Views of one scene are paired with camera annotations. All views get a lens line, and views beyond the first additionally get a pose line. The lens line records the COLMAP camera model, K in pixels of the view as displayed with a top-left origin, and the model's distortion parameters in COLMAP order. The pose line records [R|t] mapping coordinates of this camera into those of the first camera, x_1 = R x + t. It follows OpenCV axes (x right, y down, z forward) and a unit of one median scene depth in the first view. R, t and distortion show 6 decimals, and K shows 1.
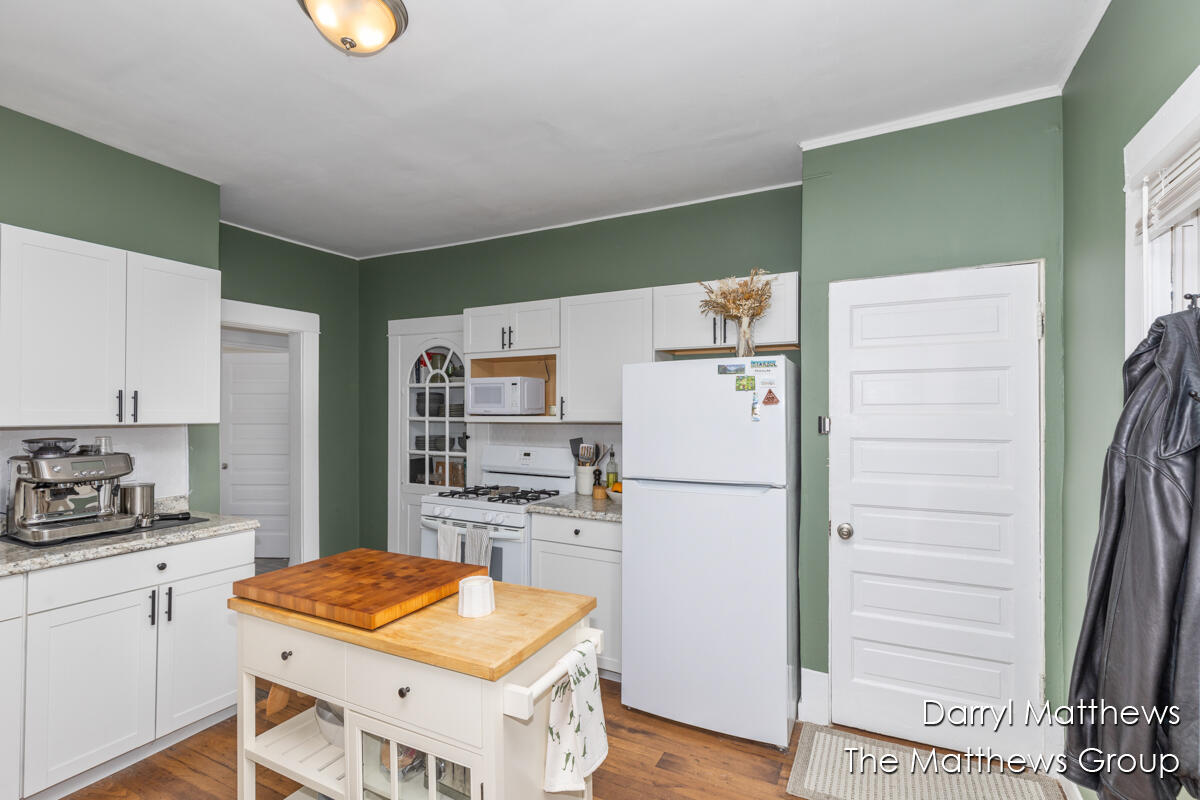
lens RADIAL K [[542.4, 0, 606.9], [0, 542.4, 404.1], [0, 0, 1]] dist [0.007333, -0.000456]
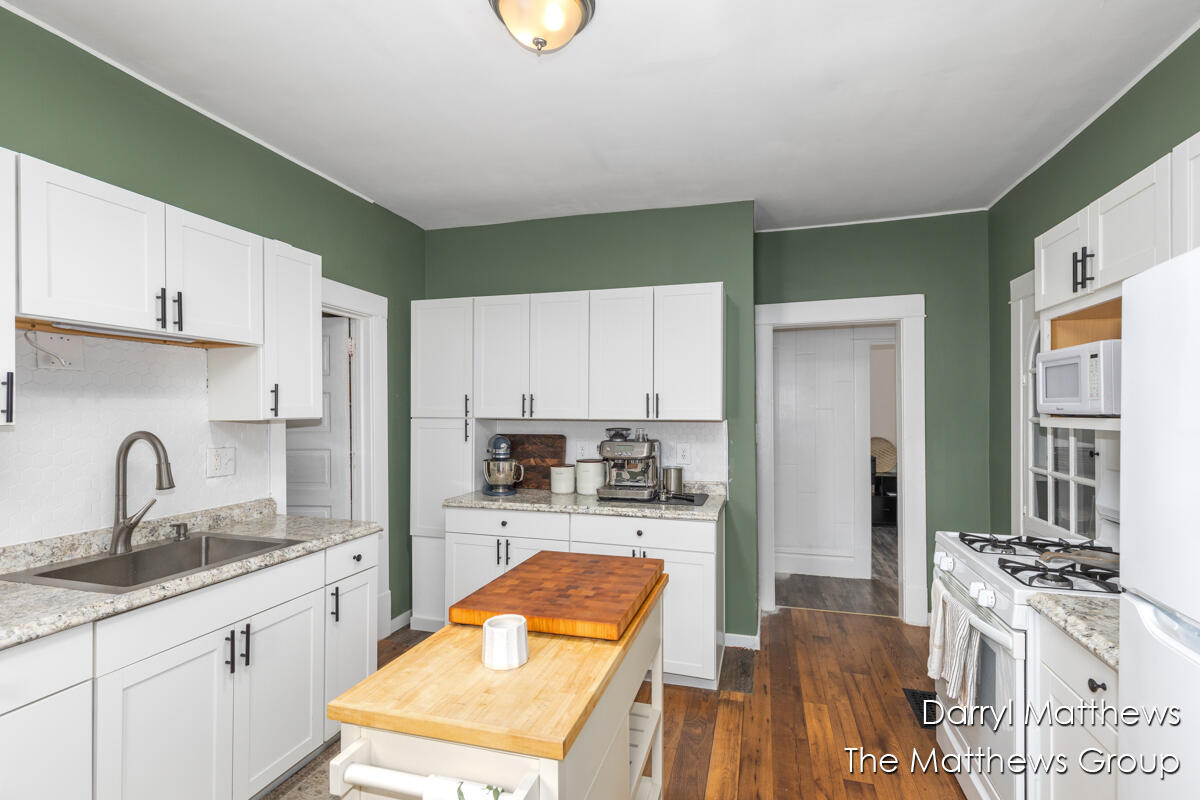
lens RADIAL K [[542.4, 0, 606.9], [0, 542.4, 404.1], [0, 0, 1]] dist [0.007333, -0.000456]
pose [[0.182936, -0.010866, -0.983065, 0.488712], [0.014144, 0.999865, -0.008419, 0.013105], [0.983023, -0.012365, 0.183064, 0.855850]]
